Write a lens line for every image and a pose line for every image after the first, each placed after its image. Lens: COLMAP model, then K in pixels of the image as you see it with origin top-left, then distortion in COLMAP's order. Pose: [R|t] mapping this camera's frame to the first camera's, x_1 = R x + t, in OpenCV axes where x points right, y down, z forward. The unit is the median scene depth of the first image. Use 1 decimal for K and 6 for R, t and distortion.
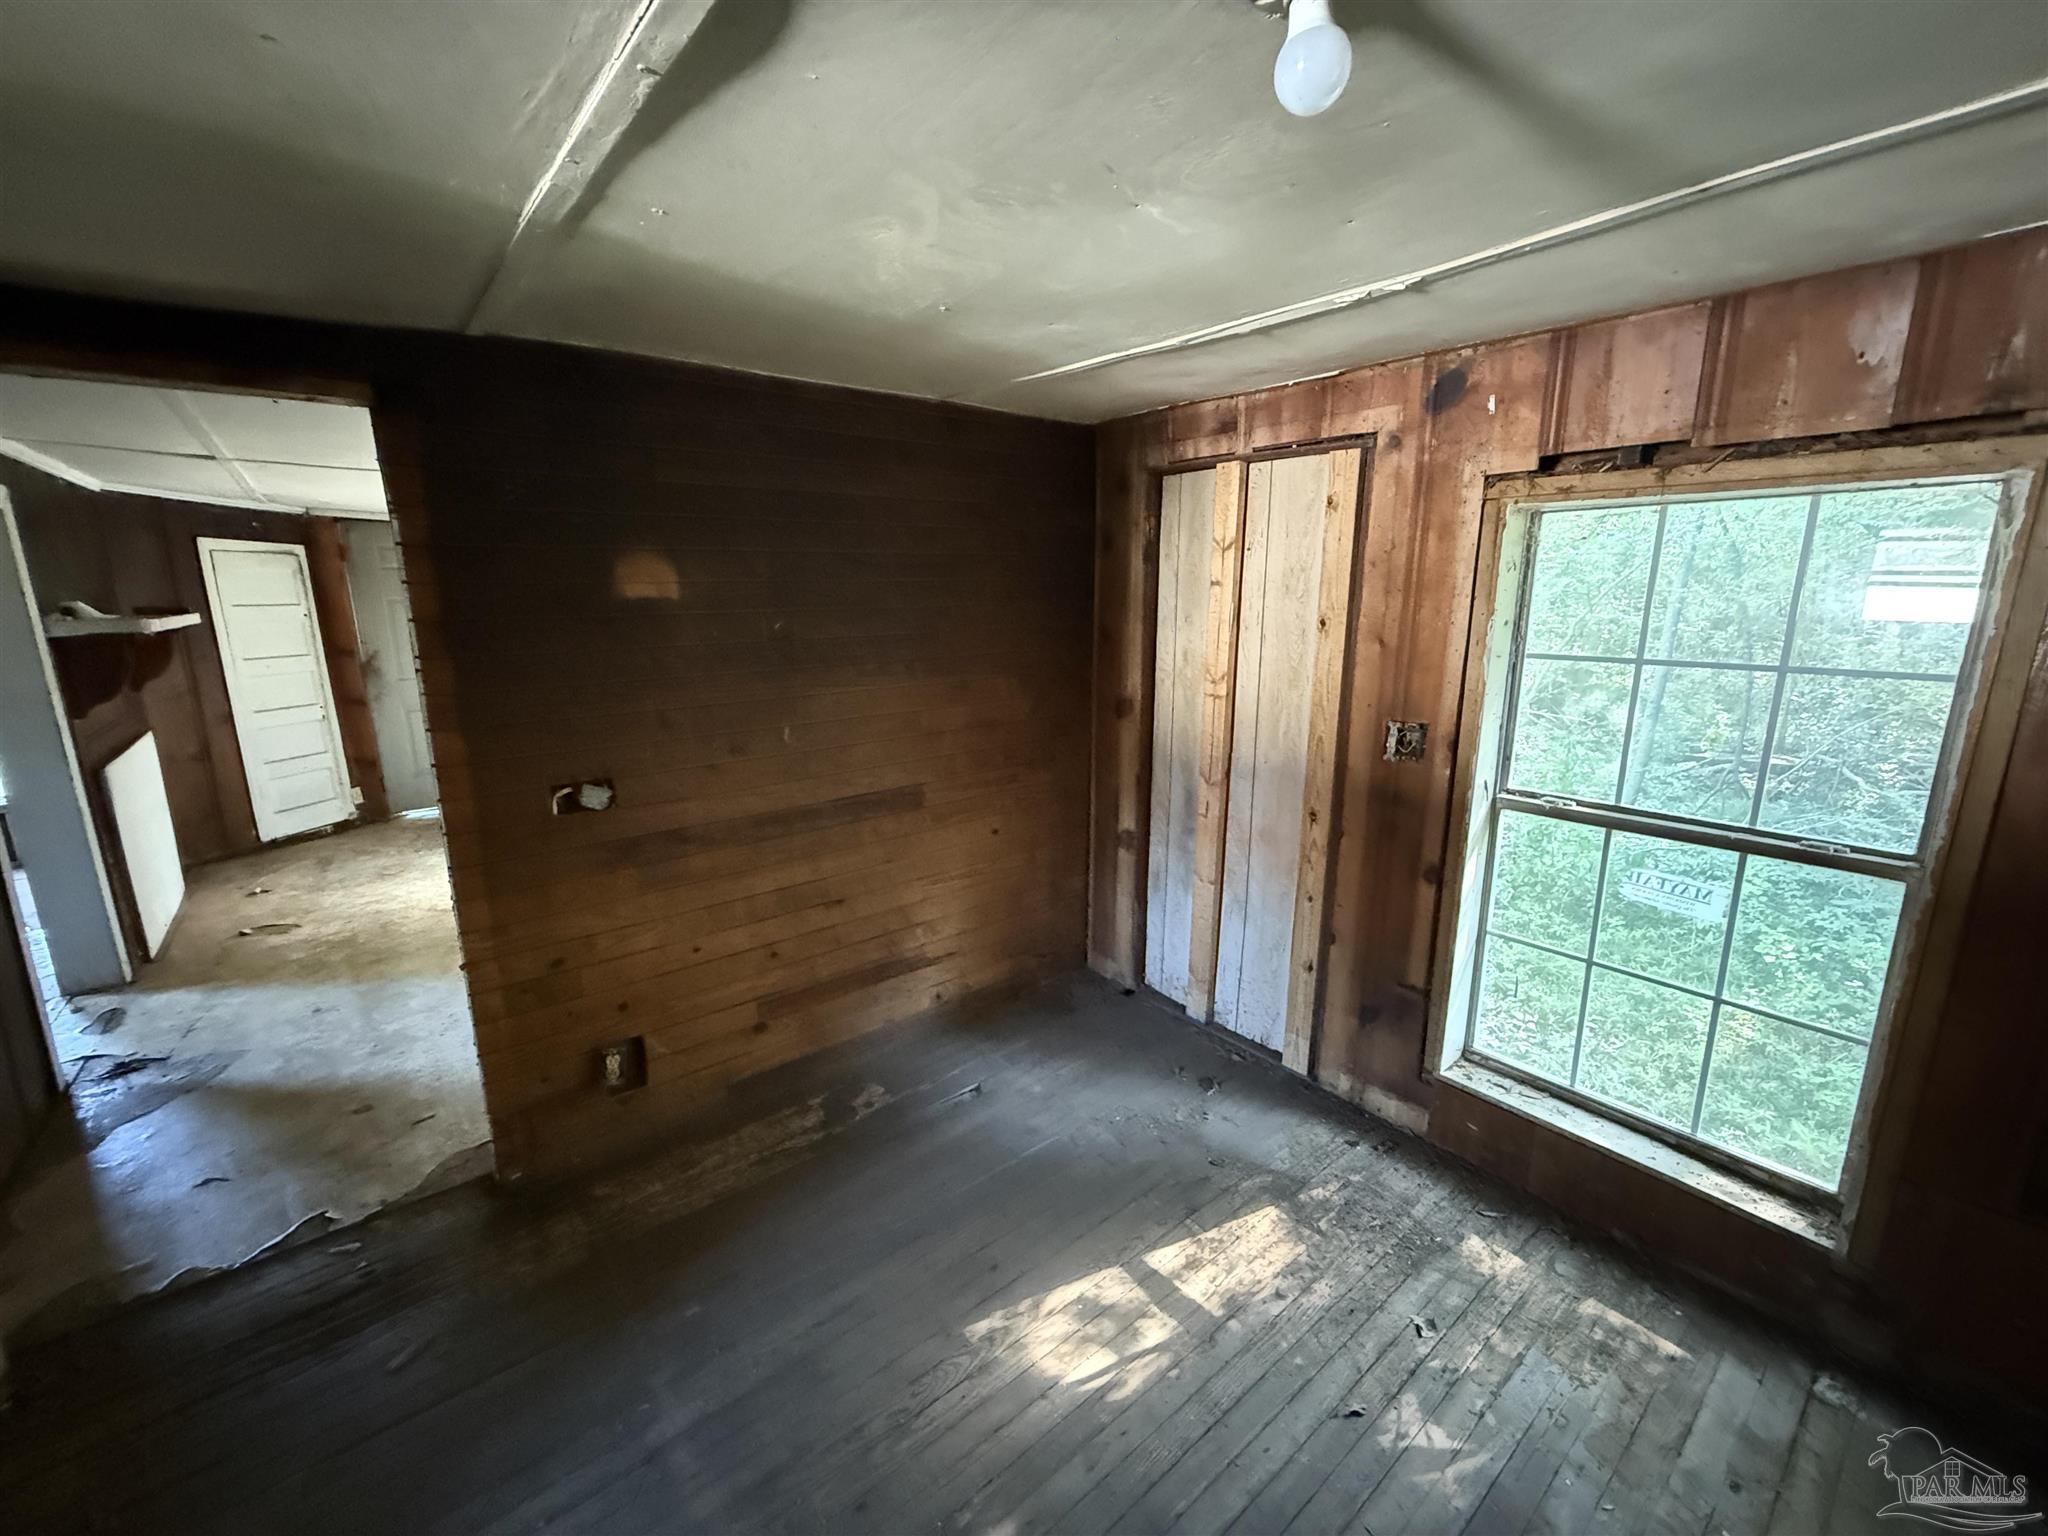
lens RADIAL K [[819.6, 0, 1023.8], [0, 819.6, 765.4], [0, 0, 1]] dist [0.000270, 0.000523]
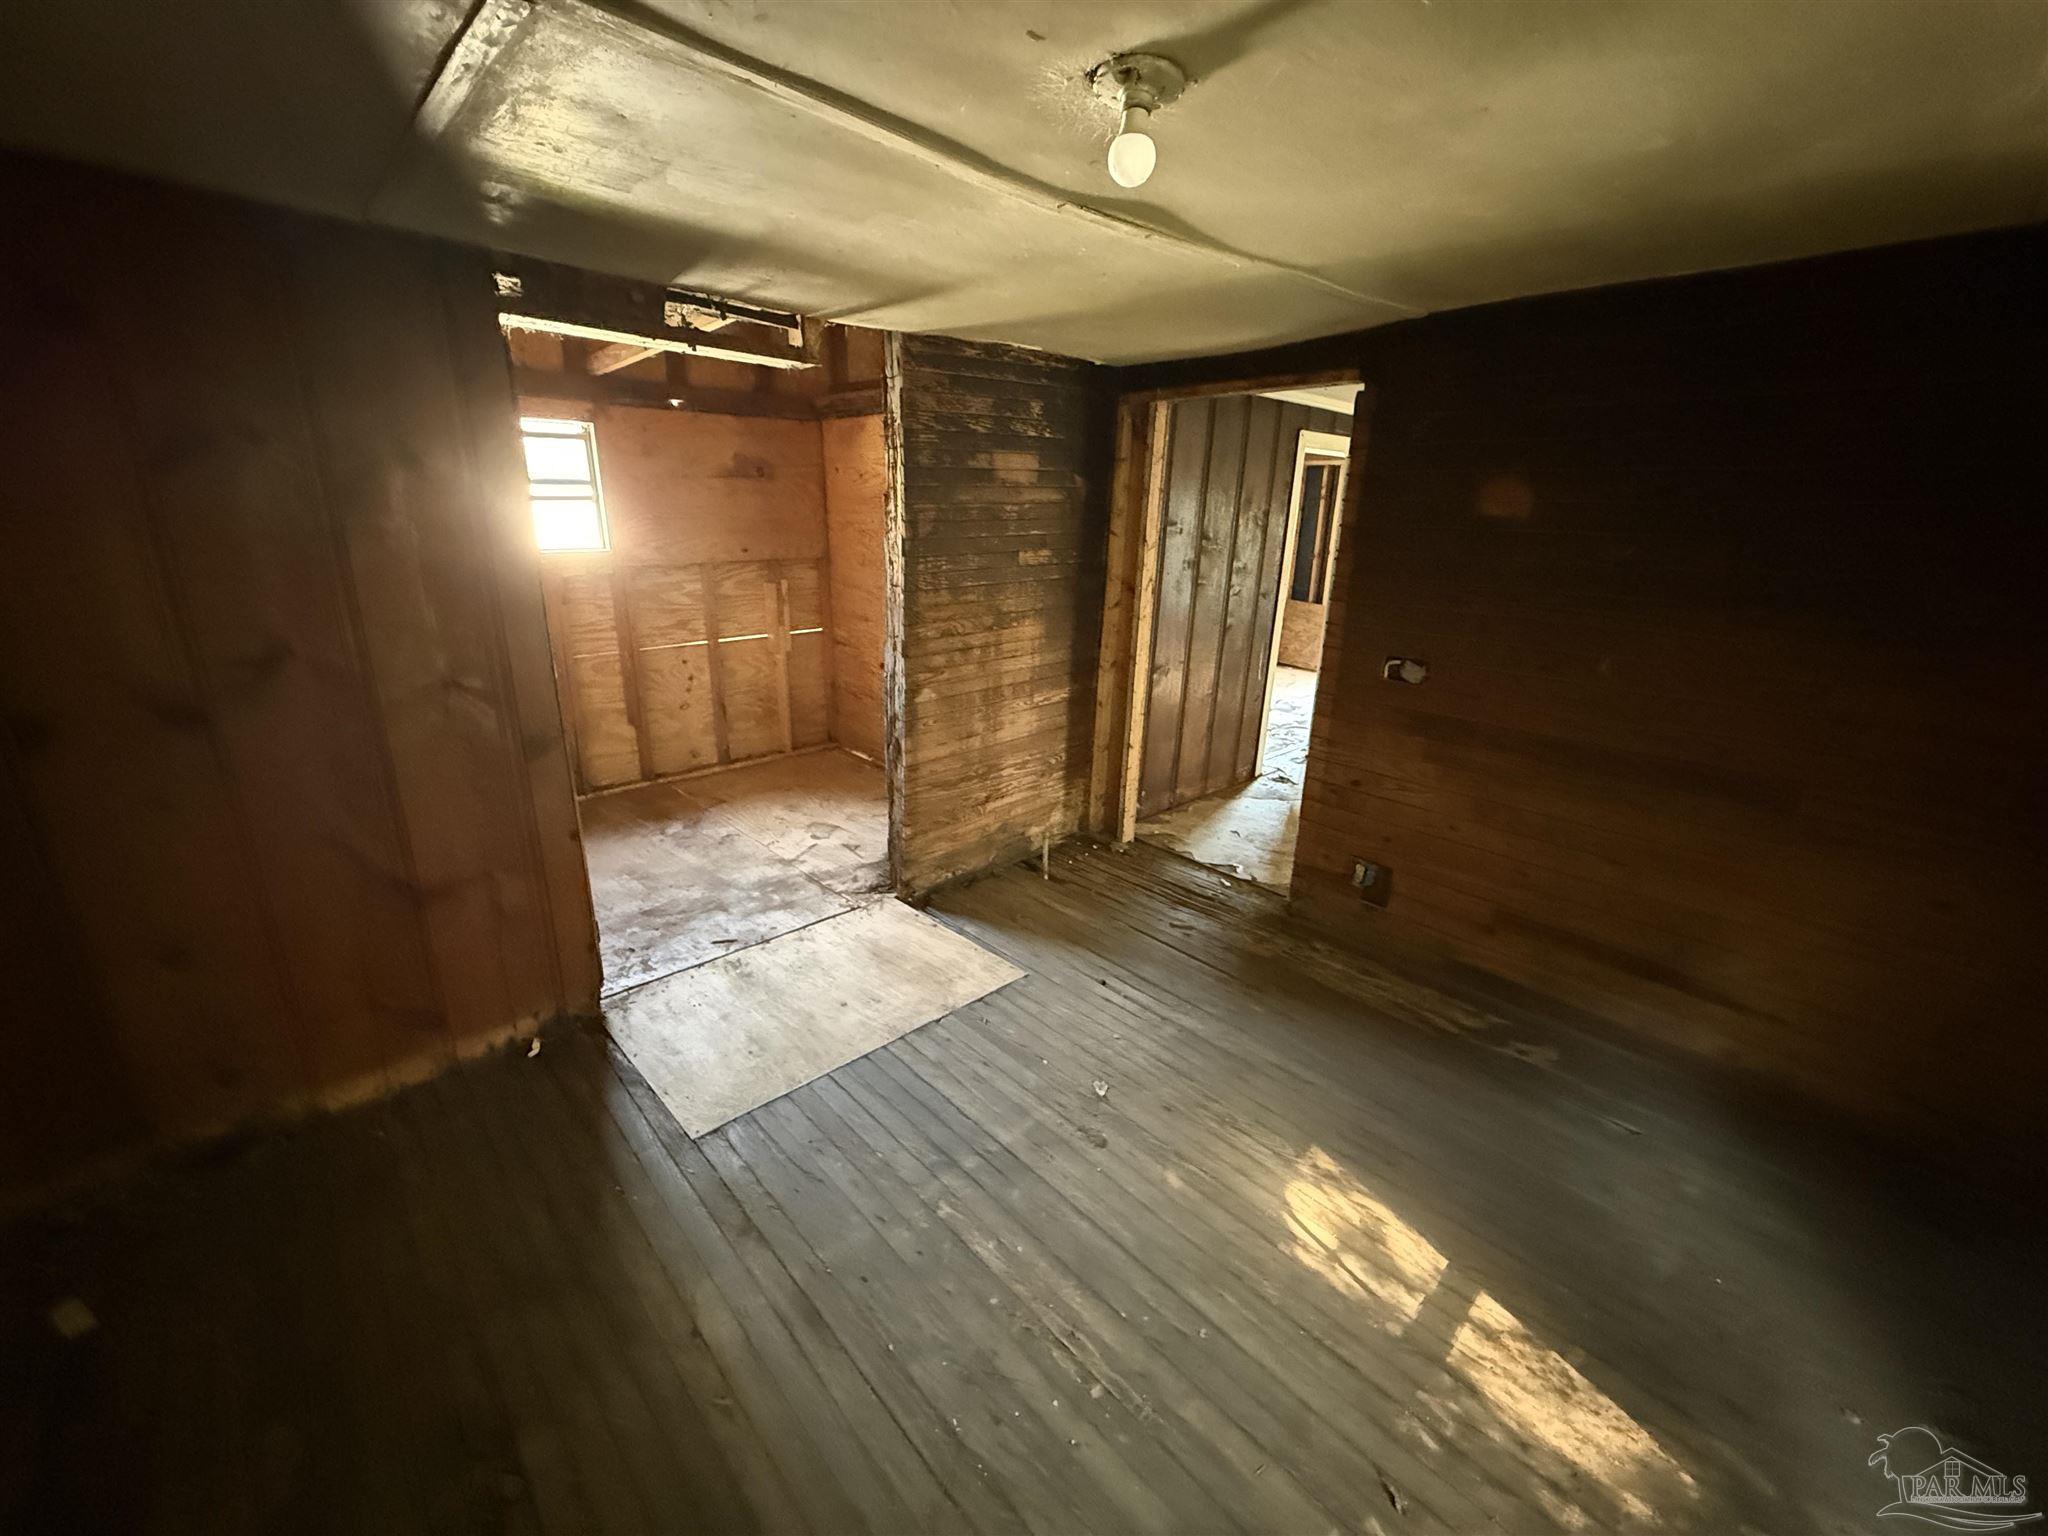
lens RADIAL K [[819.6, 0, 1023.8], [0, 819.6, 765.4], [0, 0, 1]] dist [0.000270, 0.000523]
pose [[0.065124, 0.311001, -0.948176, 0.422826], [-0.231046, 0.929072, 0.288866, -0.035370], [0.970761, 0.200261, 0.132360, 0.161424]]
